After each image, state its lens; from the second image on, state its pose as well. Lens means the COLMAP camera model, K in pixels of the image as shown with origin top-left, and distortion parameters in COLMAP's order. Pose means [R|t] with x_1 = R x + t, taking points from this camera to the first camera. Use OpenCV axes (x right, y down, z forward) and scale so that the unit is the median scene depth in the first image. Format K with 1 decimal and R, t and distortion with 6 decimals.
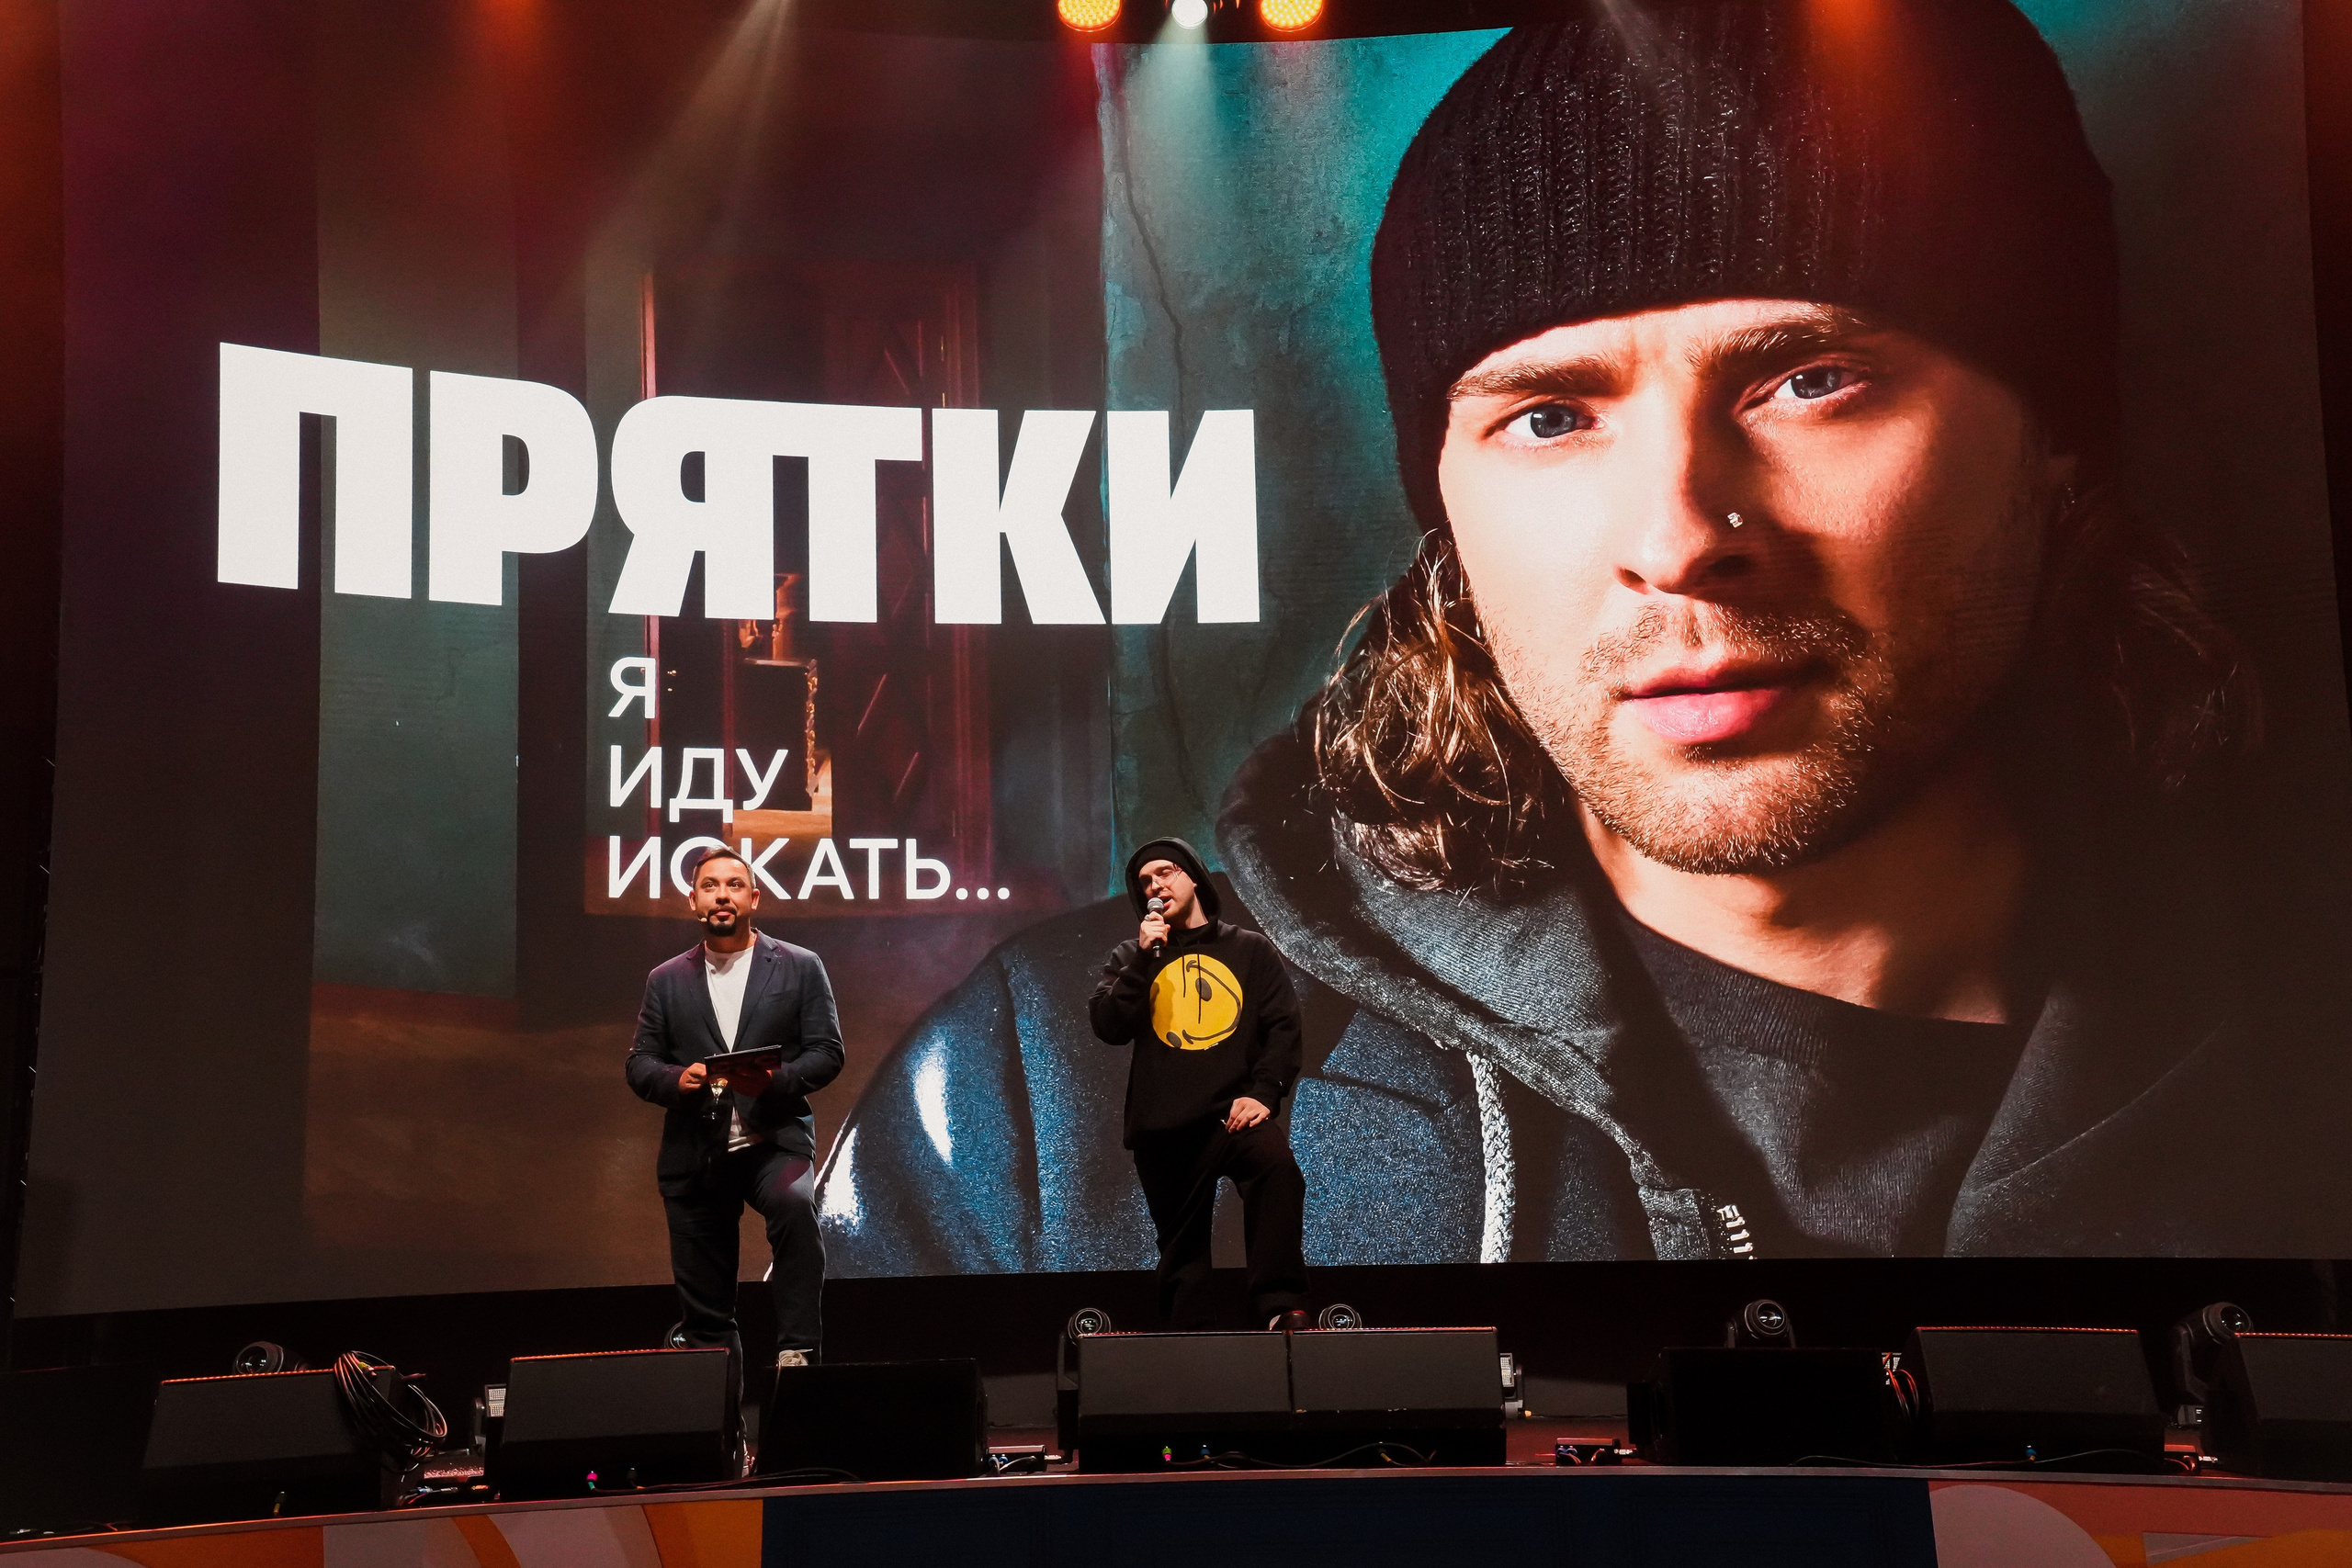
lens RADIAL K [[2970.0, 0, 1176.0], [0, 2970.0, 784.0], [0, 0, 1]] dist [0.329970, 0.637302]
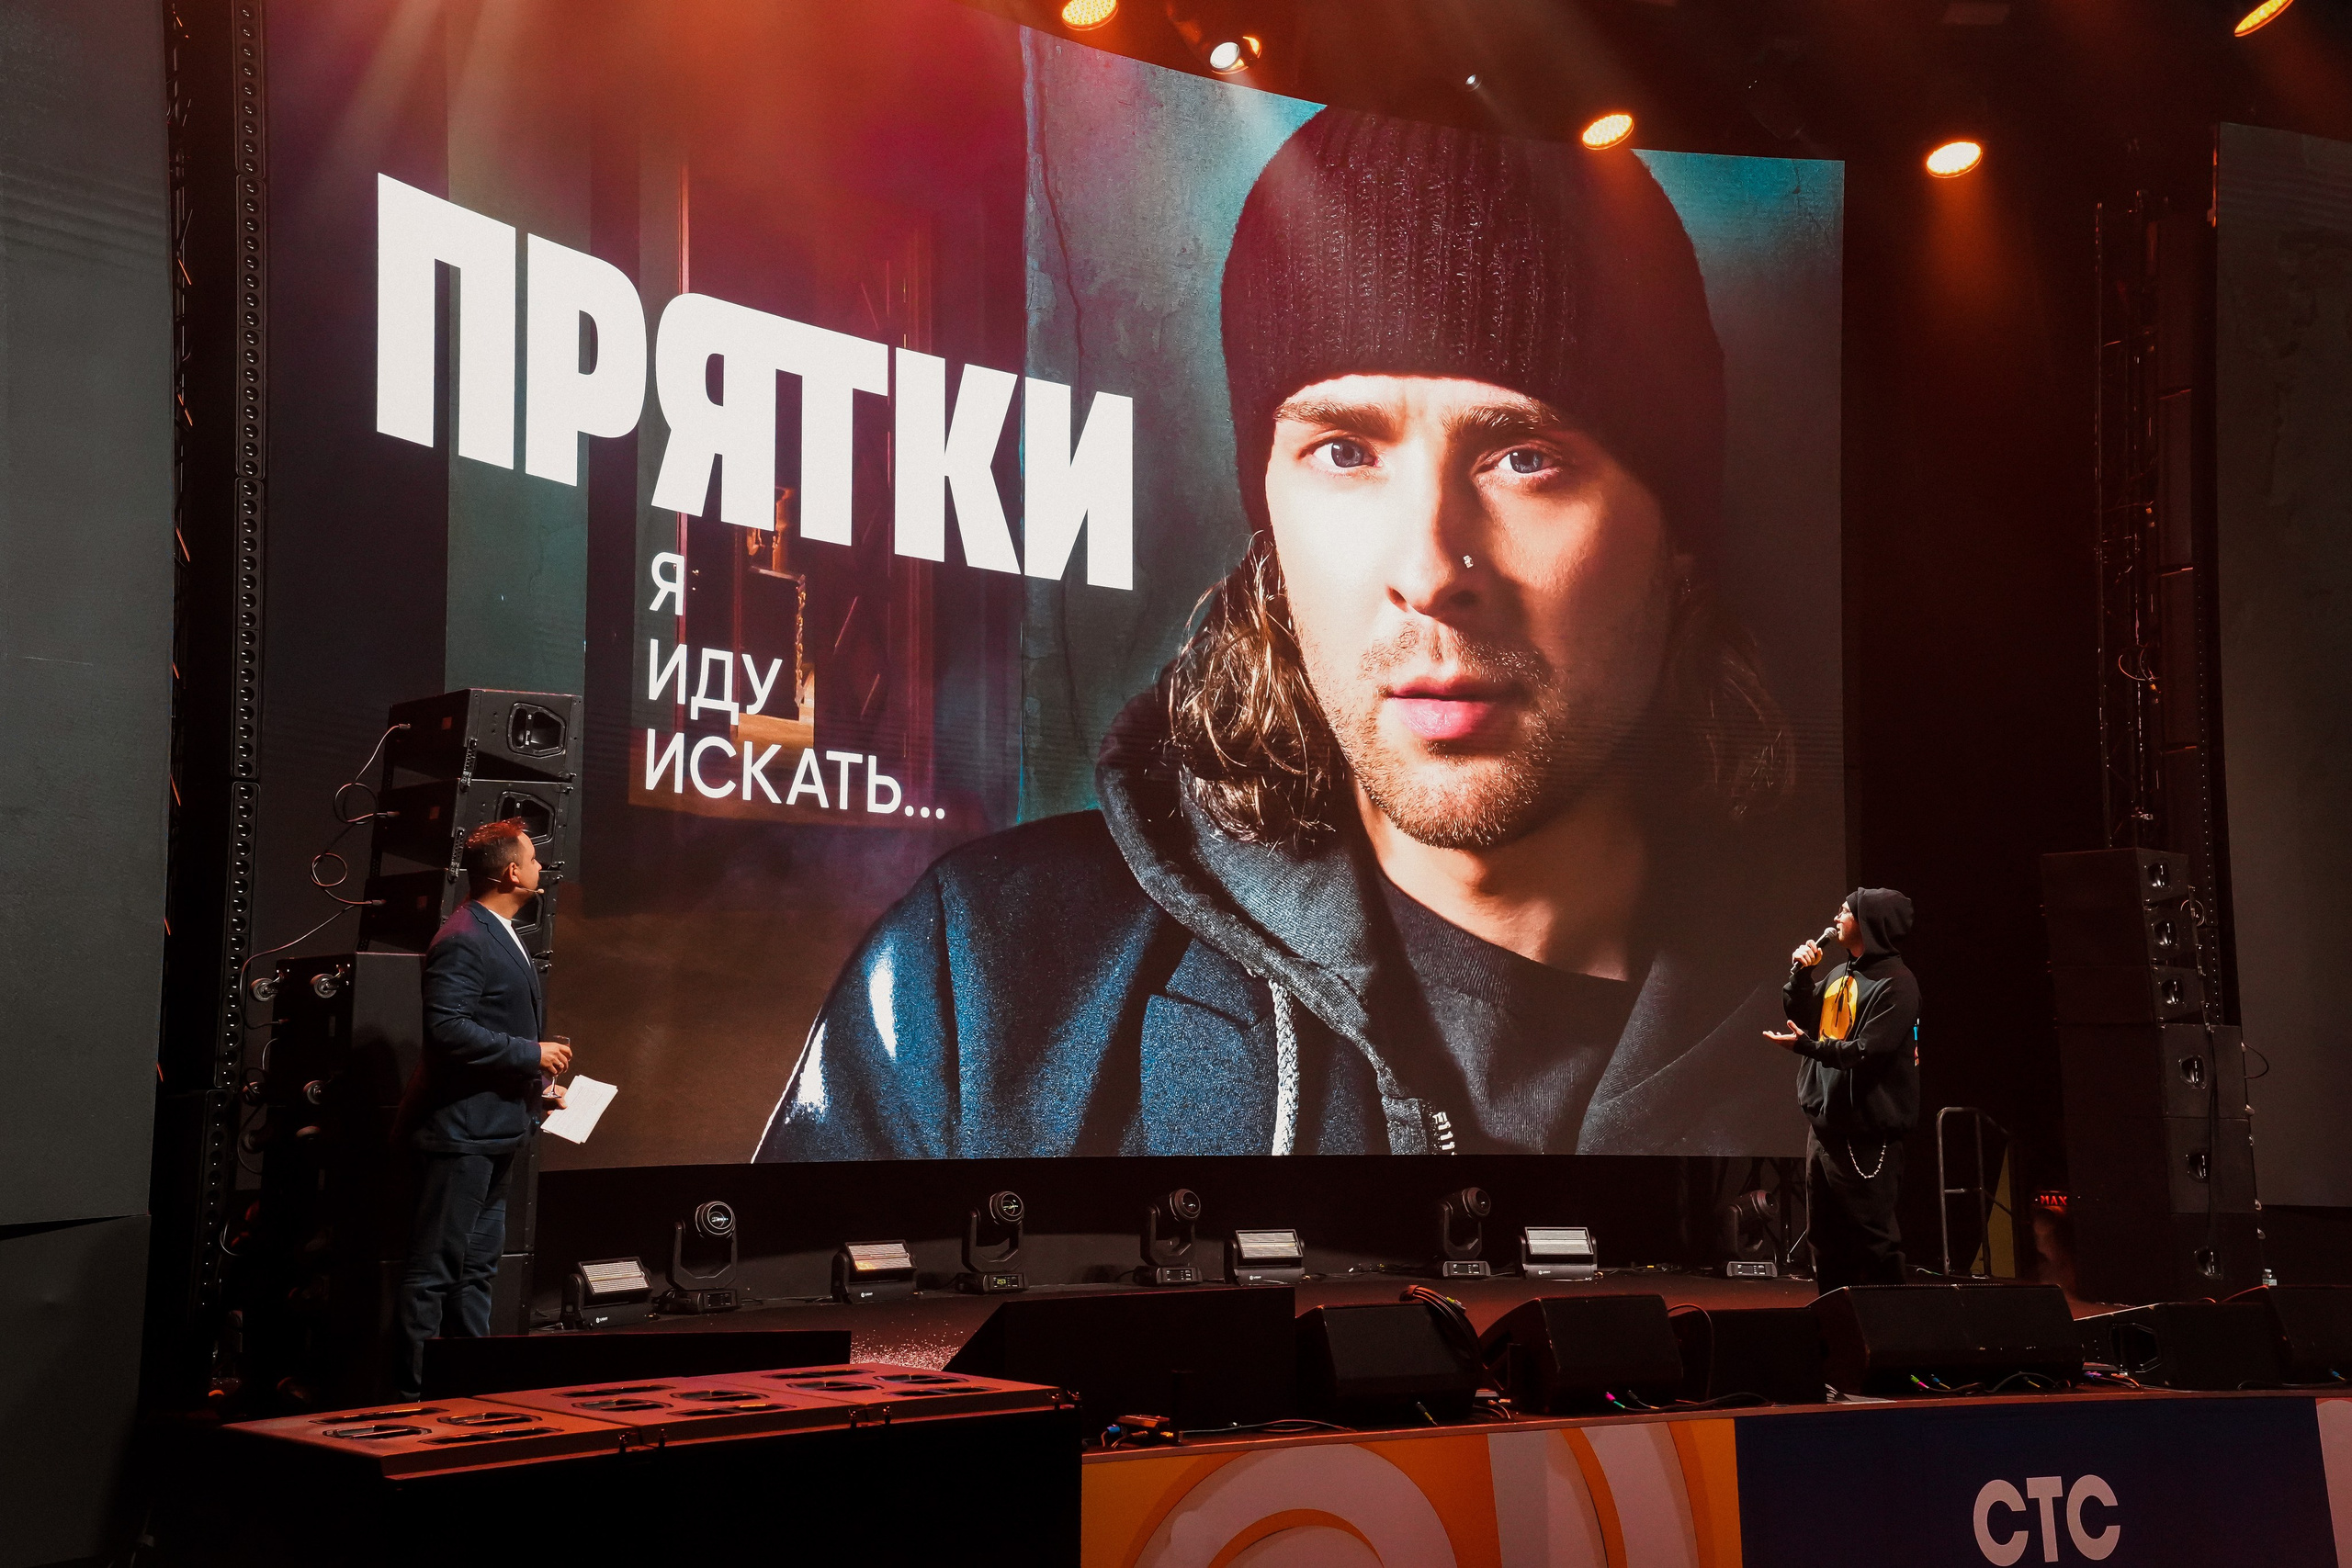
lens RADIAL K [[2894.0, 0, 1176.0], [0, 2894.0, 784.0], [0, 0, 1]] dist [0.407467, 0.010750]
pose [[0.808835, 0.091119, 0.580933, -0.606365], [-0.134186, 0.990456, 0.031475, -0.018937], [-0.572521, -0.103412, 0.813343, 0.087368]]
